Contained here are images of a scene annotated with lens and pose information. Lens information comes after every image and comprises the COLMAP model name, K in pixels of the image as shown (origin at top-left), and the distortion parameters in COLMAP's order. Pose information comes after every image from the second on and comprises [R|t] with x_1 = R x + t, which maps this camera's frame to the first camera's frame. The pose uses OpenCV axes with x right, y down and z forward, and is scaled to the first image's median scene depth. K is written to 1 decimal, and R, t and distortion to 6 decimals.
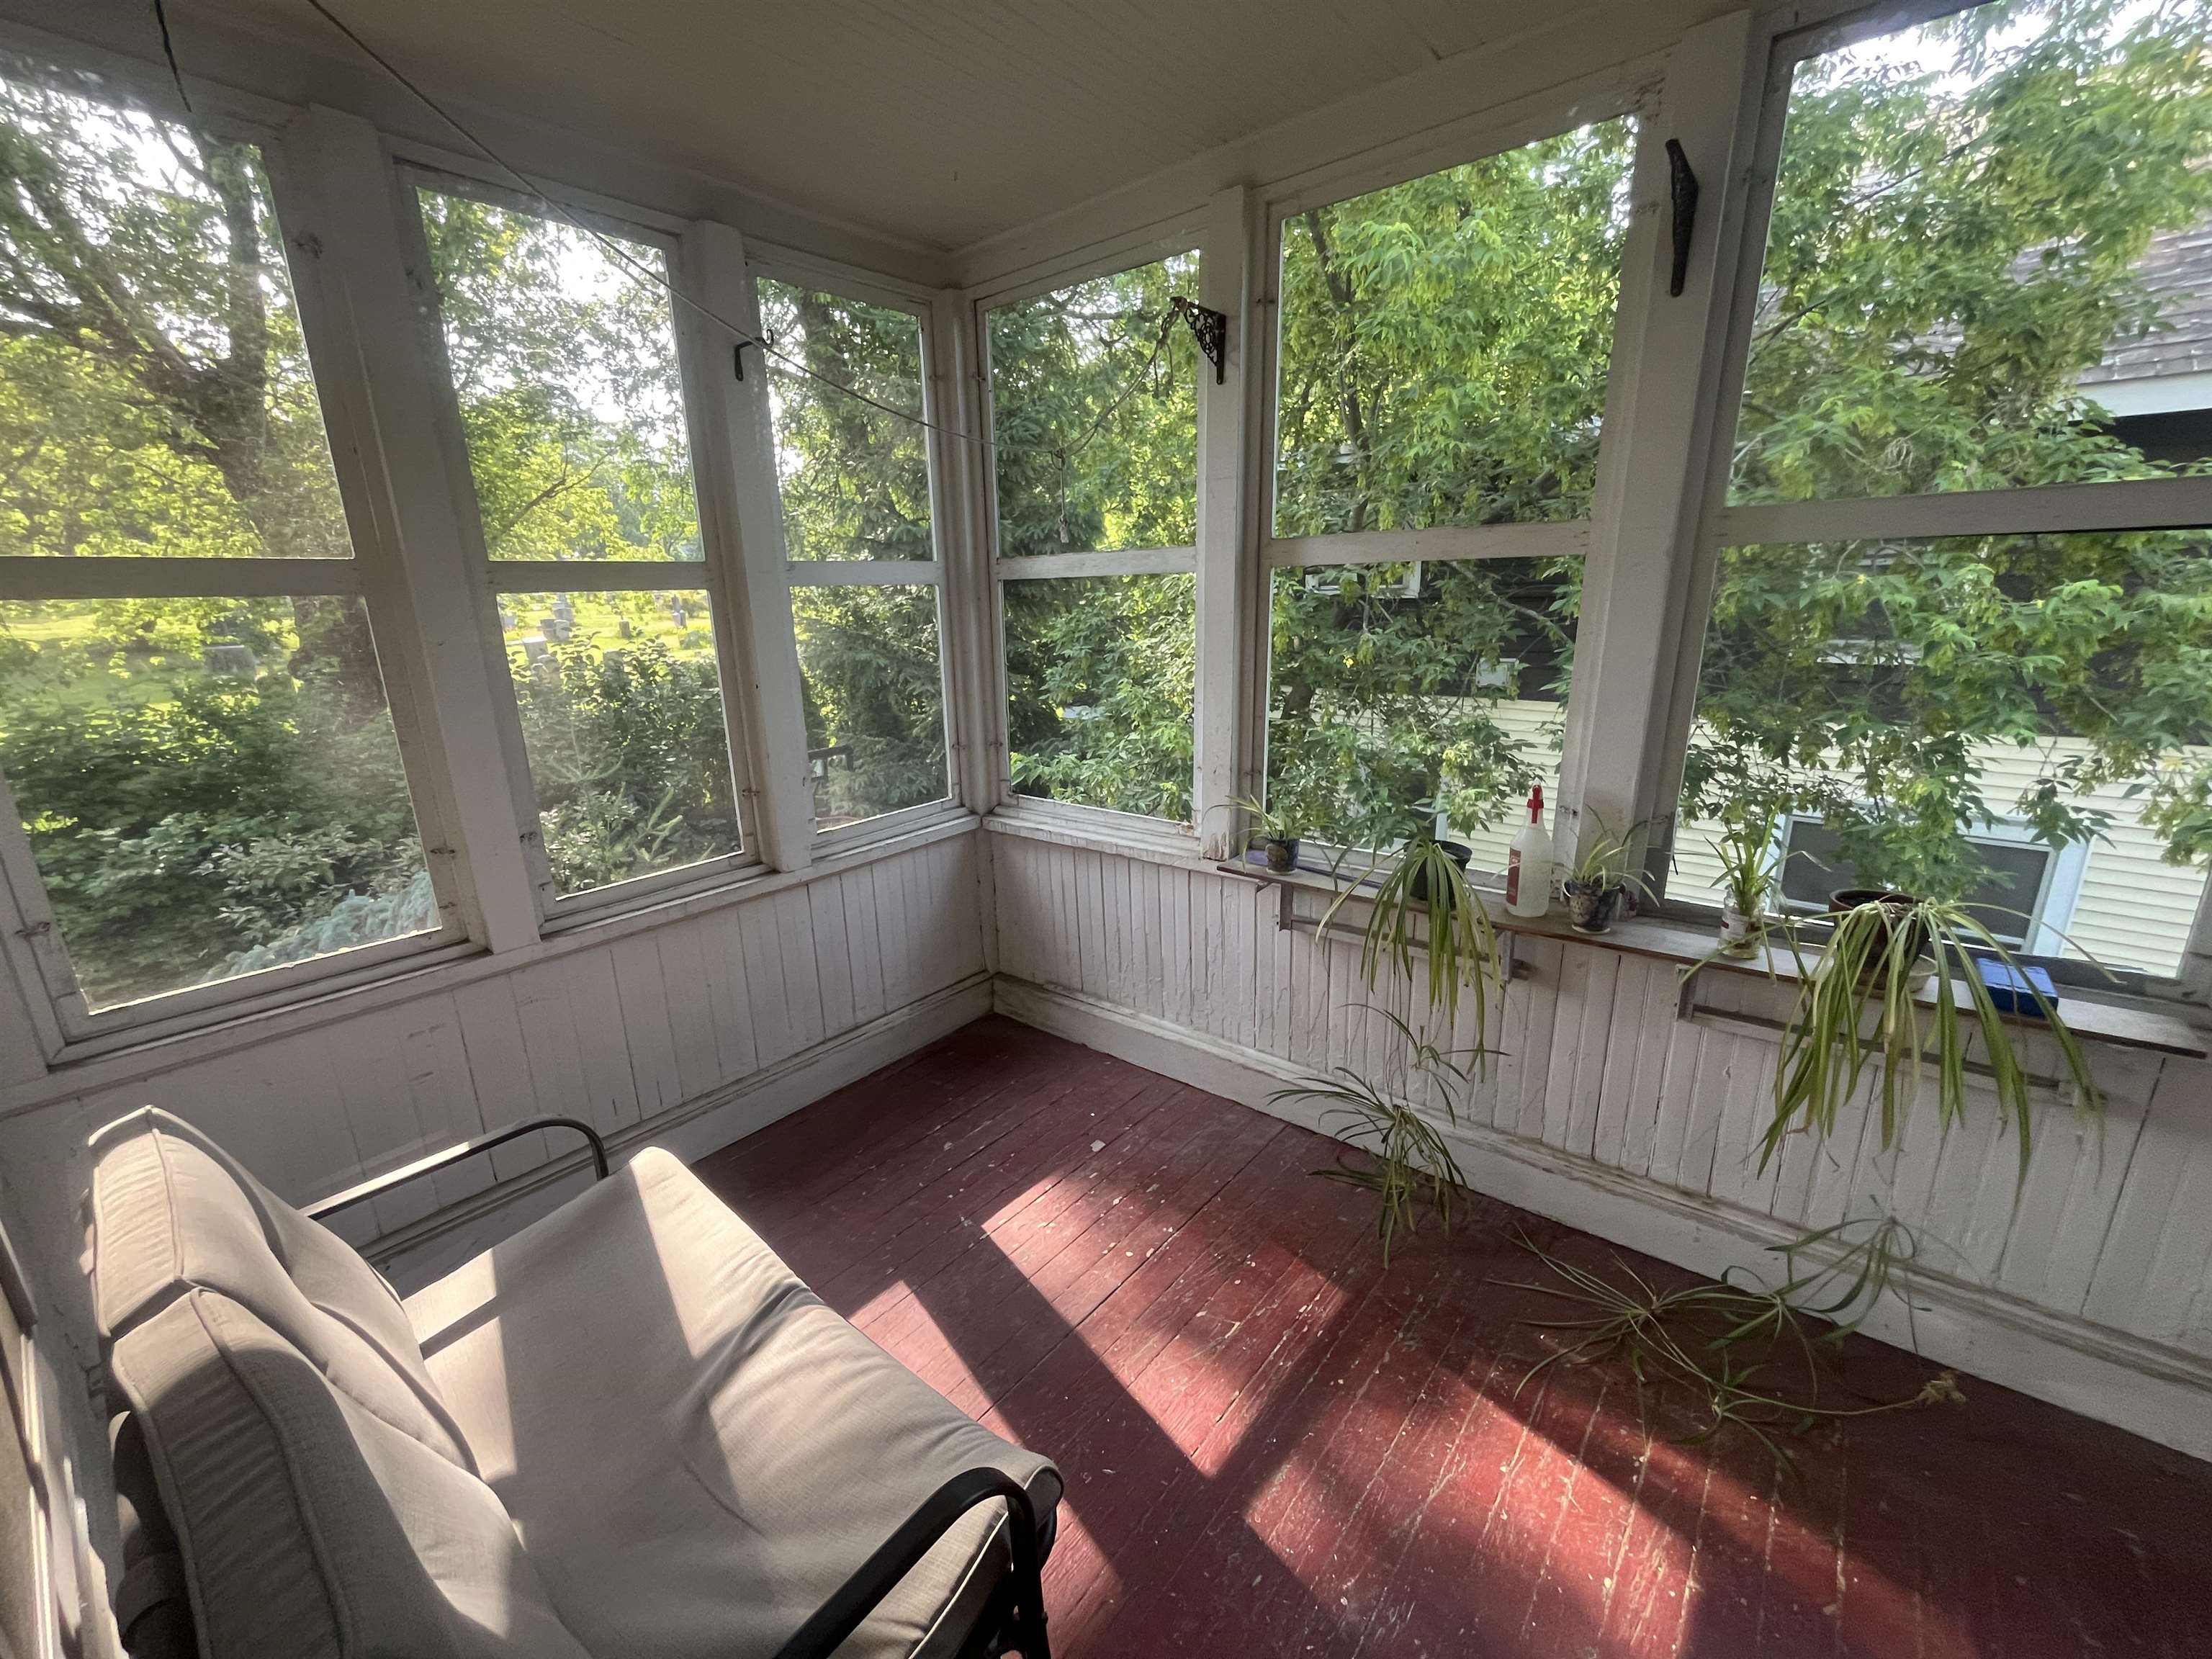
lens RADIAL K [[899.5, 0, 1099.0], [0, 899.5, 834.0], [0, 0, 1]] dist [-0.001752, -0.000120]
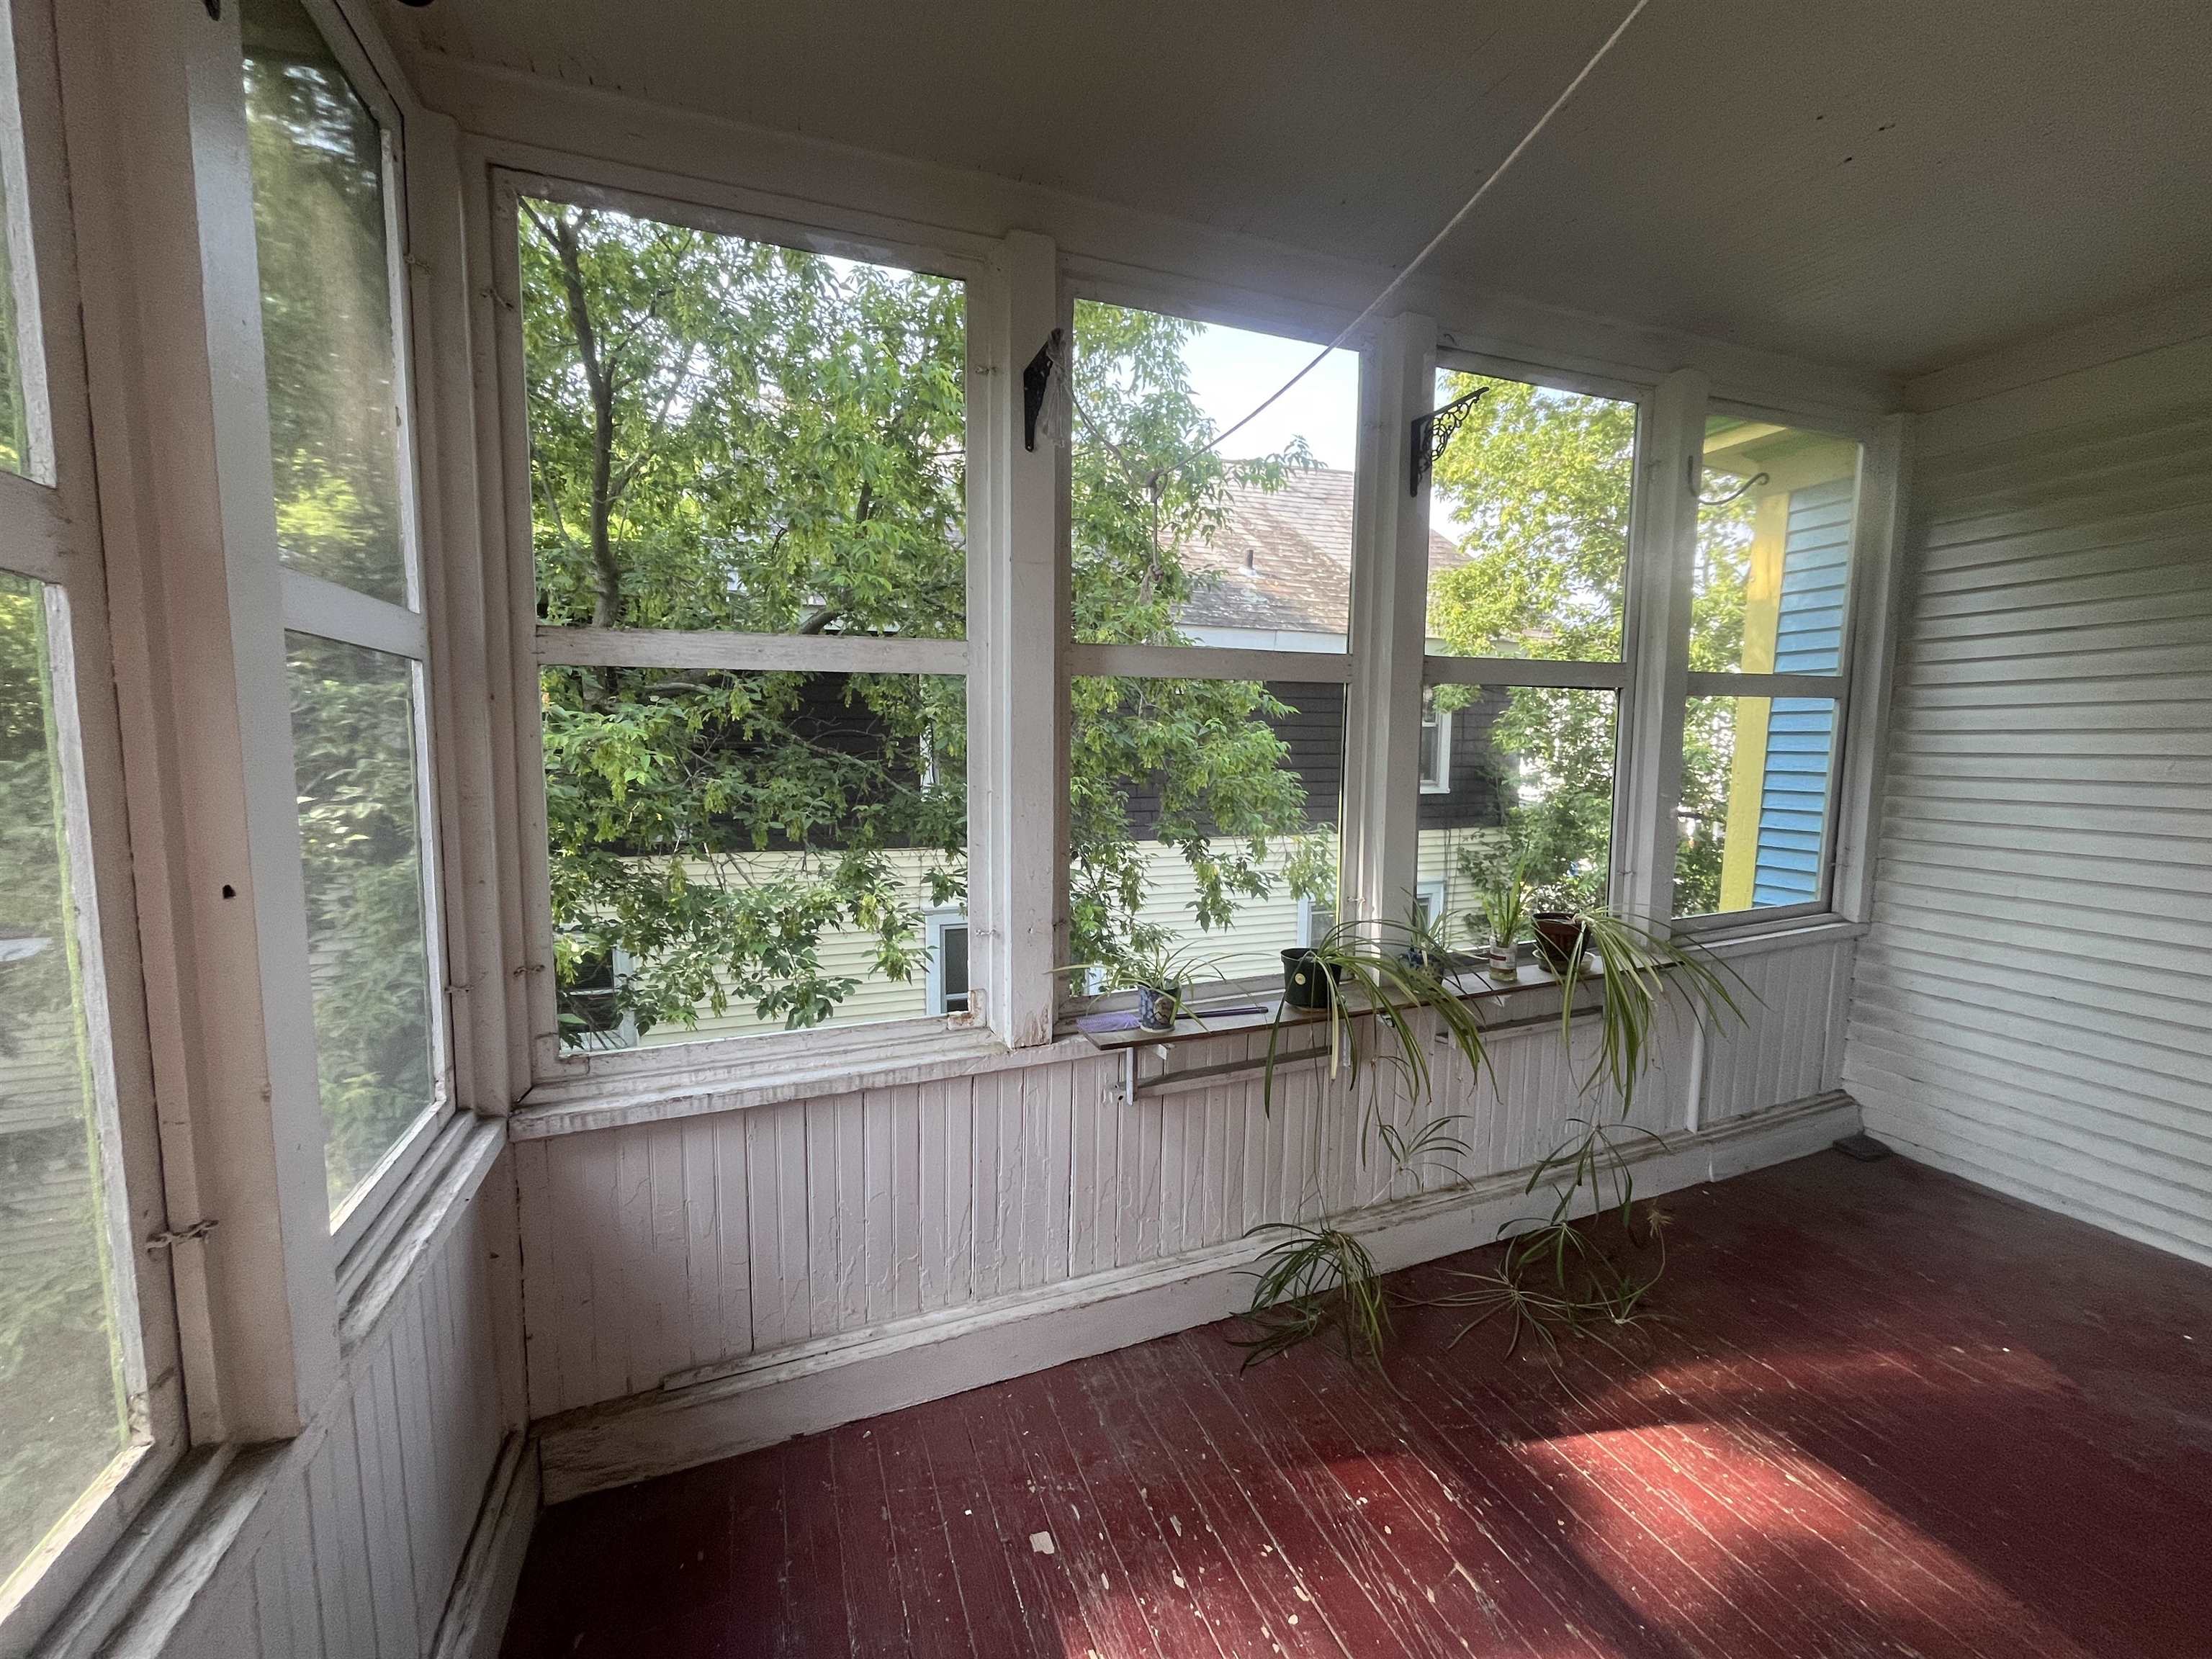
lens RADIAL K [[899.5, 0, 1103.9], [0, 899.5, 829.5], [0, 0, 1]] dist [-0.001752, -0.000120]
pose [[0.488705, -0.060641, 0.870339, -0.424229], [0.220534, 0.973771, -0.055984, -0.080820], [-0.844116, 0.219299, 0.489261, 0.467108]]
